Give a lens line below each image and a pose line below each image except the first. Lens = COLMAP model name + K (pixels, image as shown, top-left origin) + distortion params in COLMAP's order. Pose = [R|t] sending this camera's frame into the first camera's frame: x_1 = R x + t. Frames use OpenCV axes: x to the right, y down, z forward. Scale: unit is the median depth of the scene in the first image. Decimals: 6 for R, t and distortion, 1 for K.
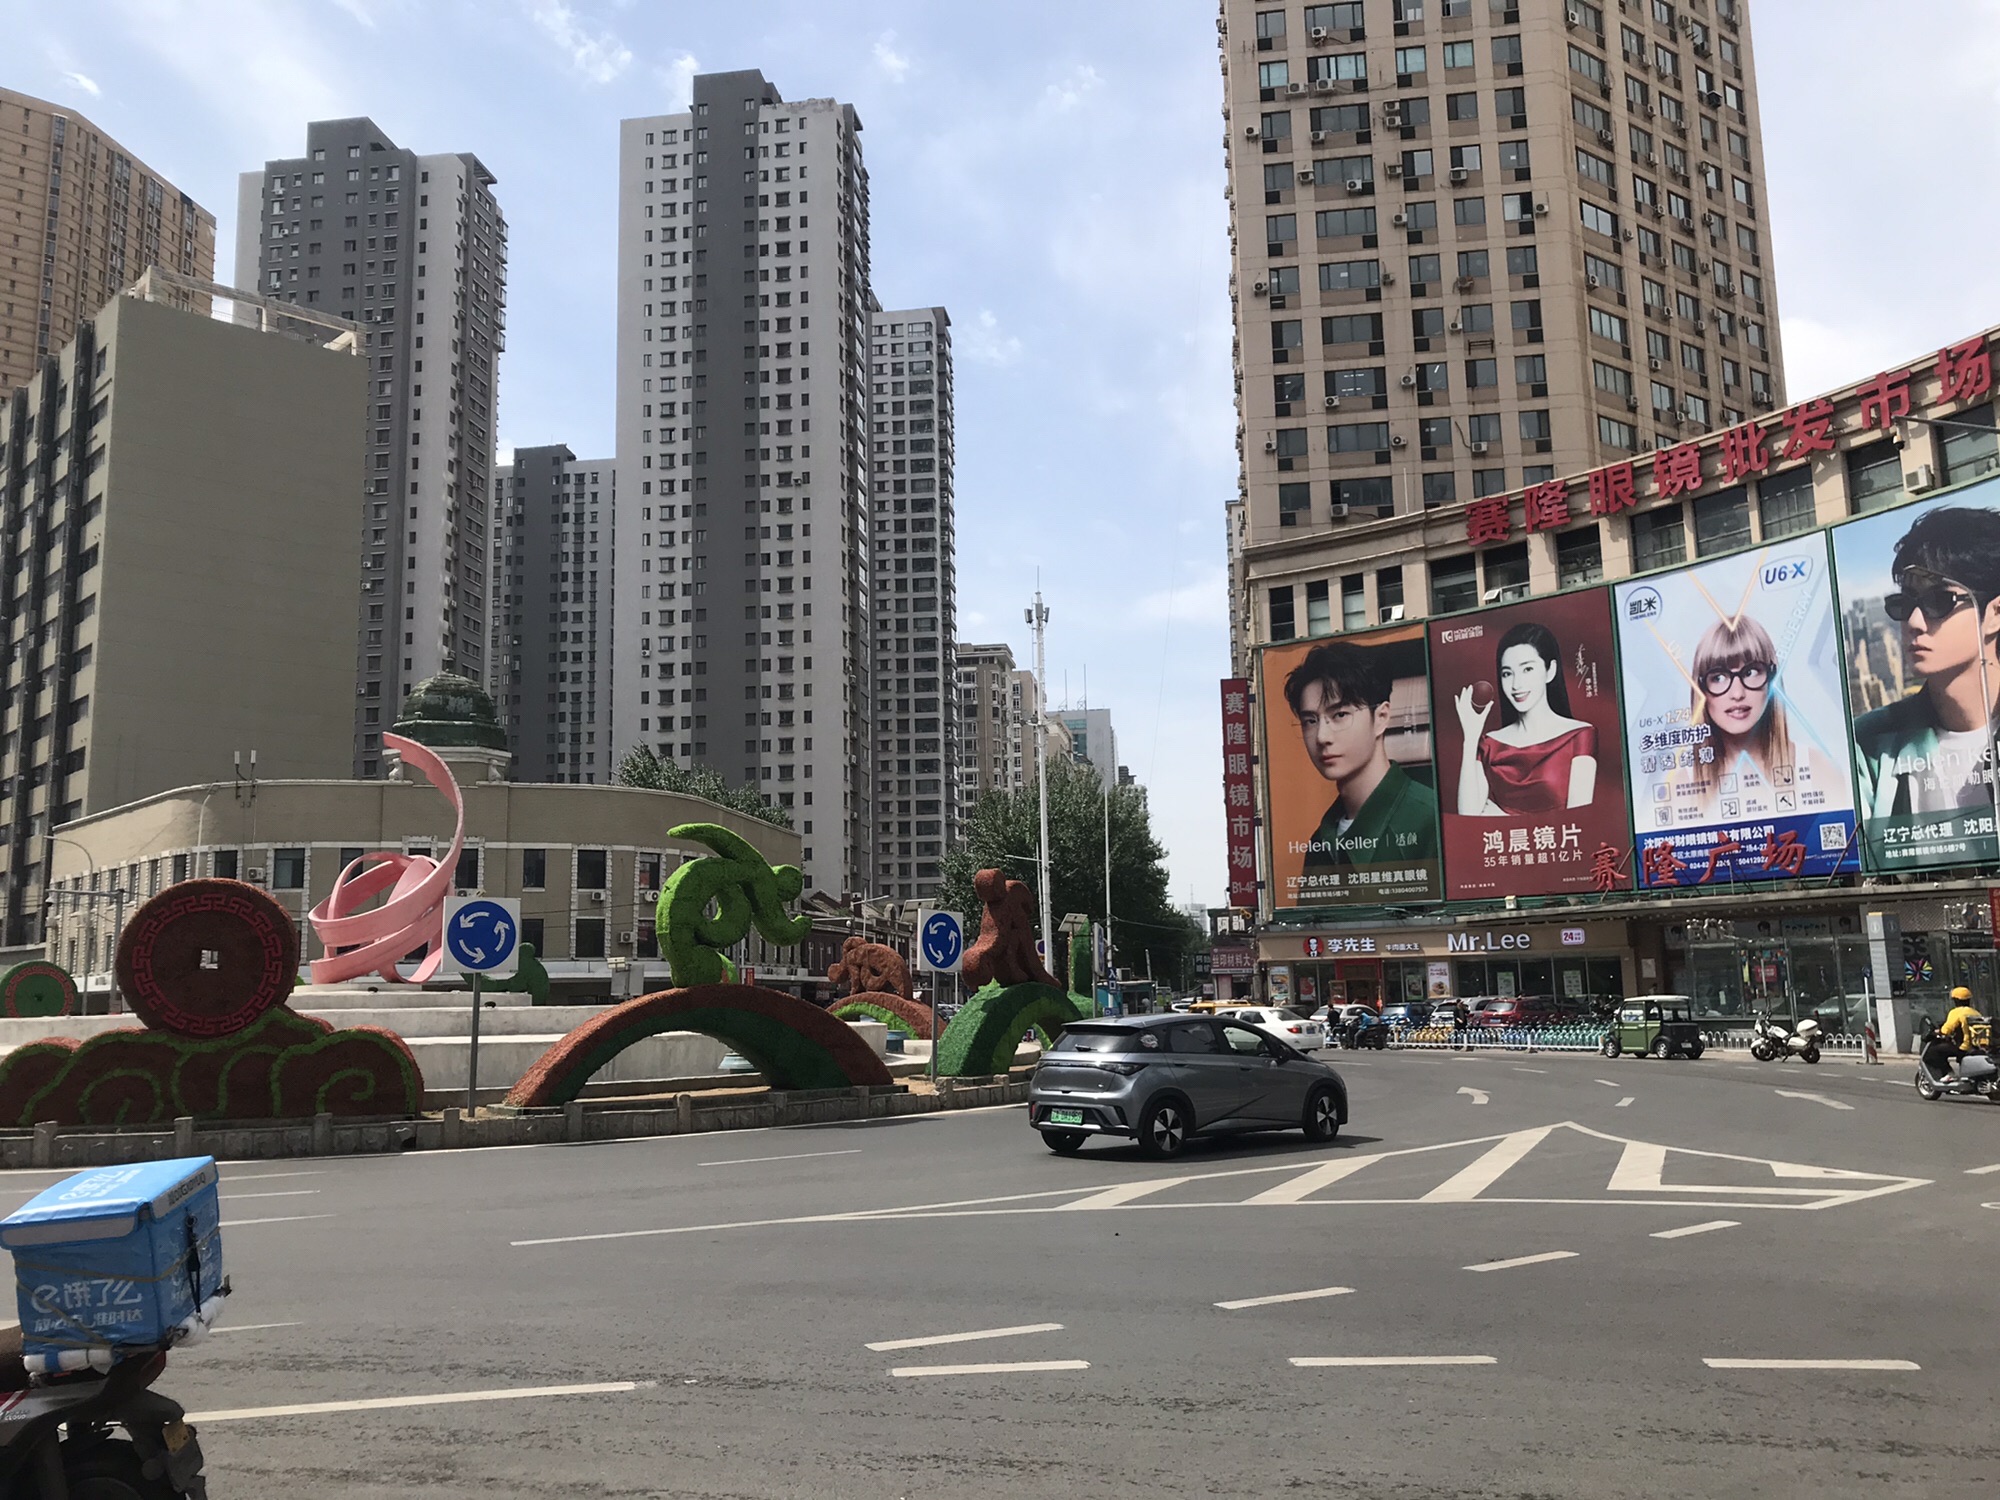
lens RADIAL K [[1635.5, 0, 993.0], [0, 1635.5, 747.8], [0, 0, 1]] dist [0.024058, -0.037714]
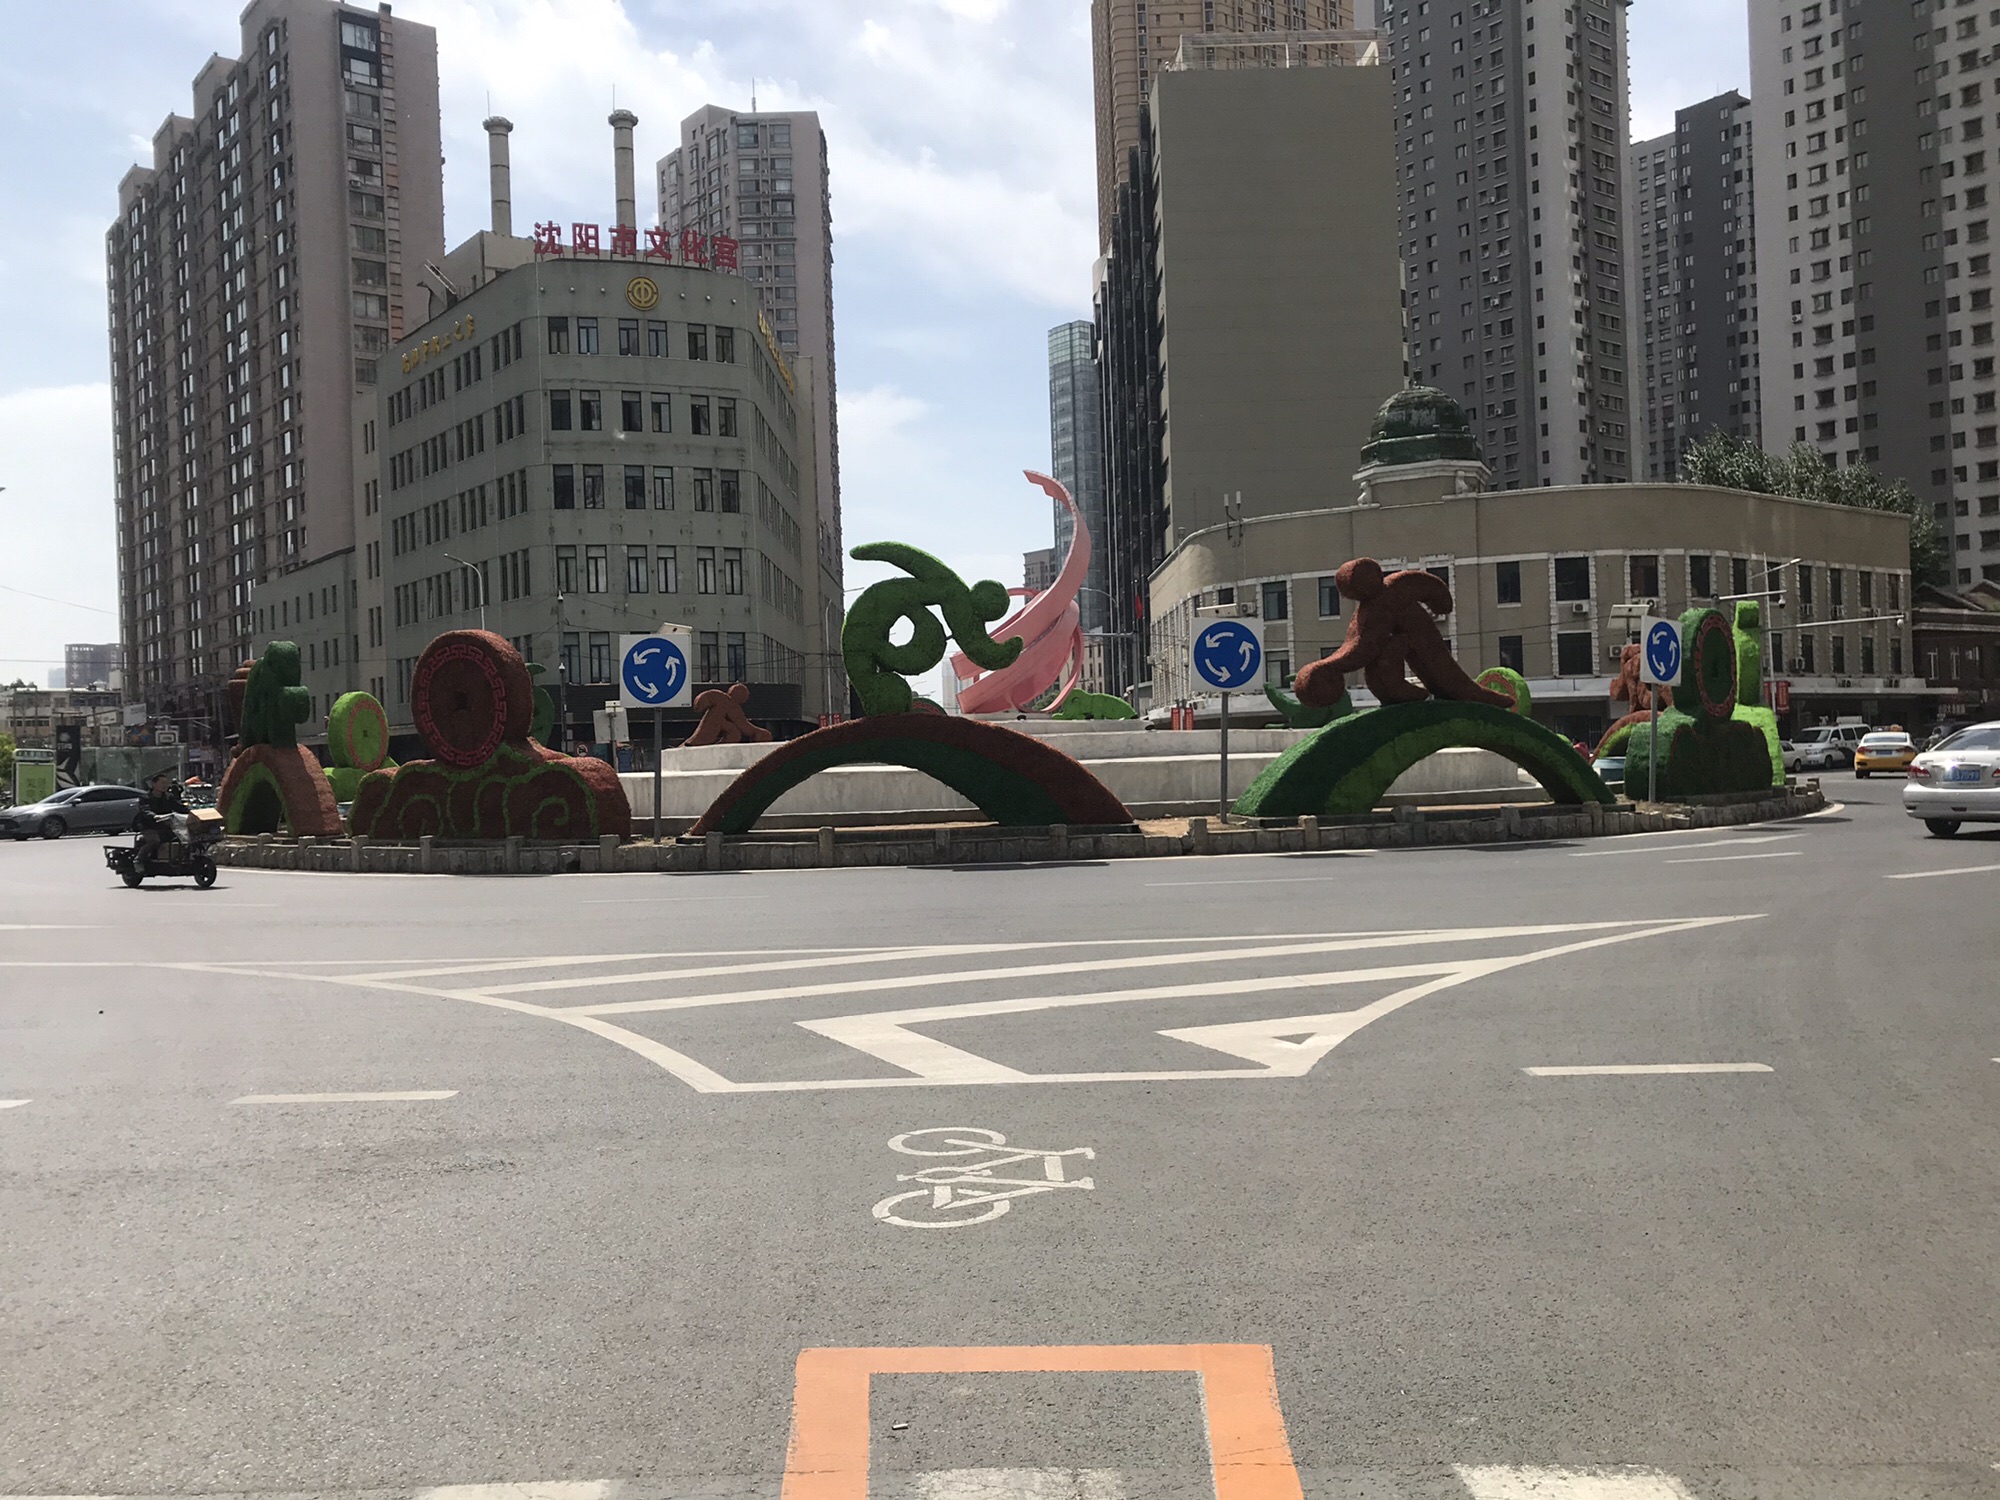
lens RADIAL K [[1635.5, 0, 999.4], [0, 1635.5, 753.9], [0, 0, 1]] dist [0.024058, -0.037714]
pose [[0.715749, -0.002659, -0.698352, 0.243626], [0.122756, 0.984902, 0.122065, 0.029347], [0.687484, -0.173095, 0.705269, 0.182947]]
